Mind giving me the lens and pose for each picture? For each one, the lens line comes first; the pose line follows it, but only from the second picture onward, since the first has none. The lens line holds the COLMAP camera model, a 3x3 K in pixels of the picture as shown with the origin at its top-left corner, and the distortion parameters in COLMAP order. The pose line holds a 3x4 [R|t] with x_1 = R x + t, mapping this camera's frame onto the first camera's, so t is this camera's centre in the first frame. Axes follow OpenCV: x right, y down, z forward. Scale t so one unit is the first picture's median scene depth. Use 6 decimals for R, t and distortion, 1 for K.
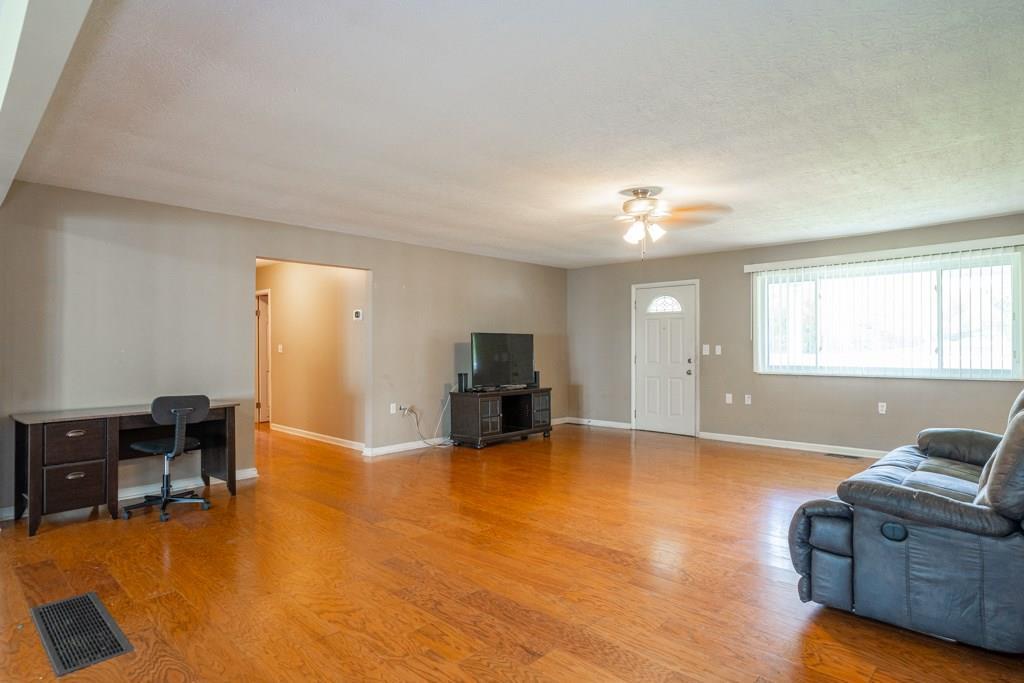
lens RADIAL K [[556.2, 0, 511.9], [0, 556.2, 339.8], [0, 0, 1]] dist [-0.001355, -0.000389]
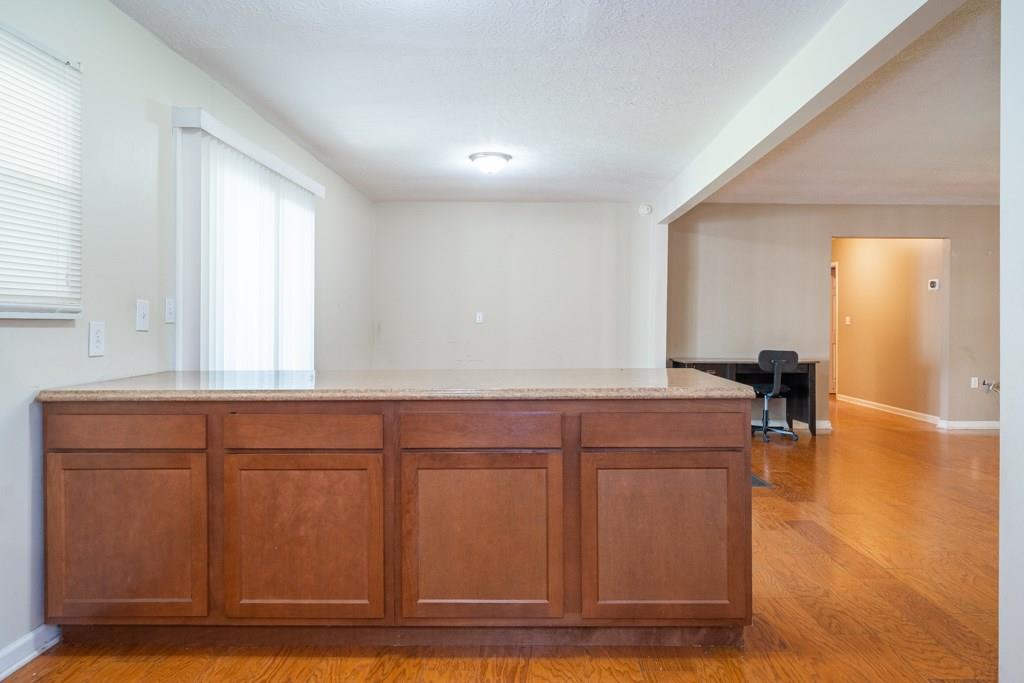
lens RADIAL K [[703.9, 0, 513.3], [0, 703.9, 333.4], [0, 0, 1]] dist [0.019494, 0.000580]
pose [[0.683598, 0.016171, -0.729679, 0.168822], [-0.000934, 0.999773, 0.021282, 0.019780], [0.729858, -0.013867, 0.683458, -0.514536]]
